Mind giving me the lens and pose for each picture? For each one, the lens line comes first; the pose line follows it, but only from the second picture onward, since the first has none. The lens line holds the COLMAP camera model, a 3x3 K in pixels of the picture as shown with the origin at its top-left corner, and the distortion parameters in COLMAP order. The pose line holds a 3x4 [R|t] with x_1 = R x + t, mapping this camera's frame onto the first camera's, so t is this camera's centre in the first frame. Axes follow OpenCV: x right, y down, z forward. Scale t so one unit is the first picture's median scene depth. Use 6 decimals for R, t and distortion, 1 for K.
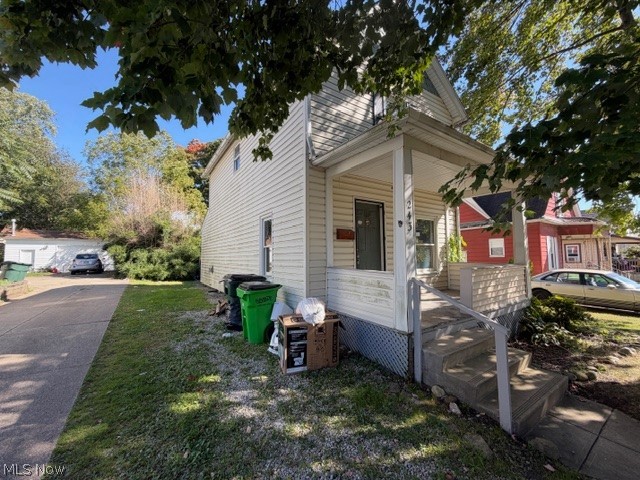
lens RADIAL K [[257.2, 0, 319.1], [0, 257.2, 237.3], [0, 0, 1]] dist [-0.001908, 0.000159]
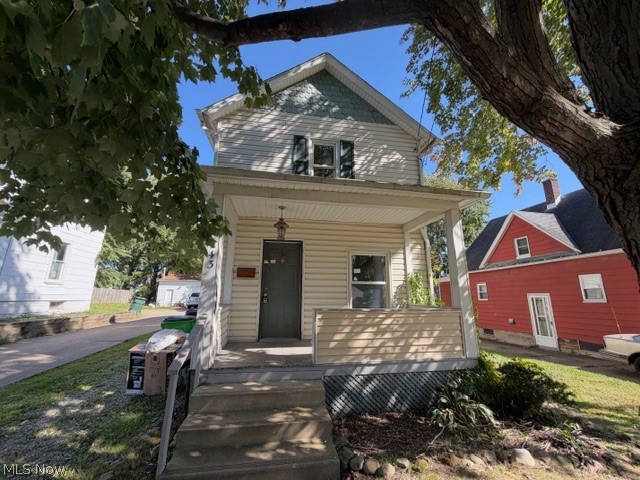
lens RADIAL K [[256.0, 0, 318.1], [0, 256.0, 235.9], [0, 0, 1]] dist [0.000235, 0.000629]
pose [[0.909895, -0.081181, -0.406818, 0.792249], [0.013945, 0.986097, -0.165587, 0.015113], [0.414604, 0.144994, 0.898377, 0.133591]]
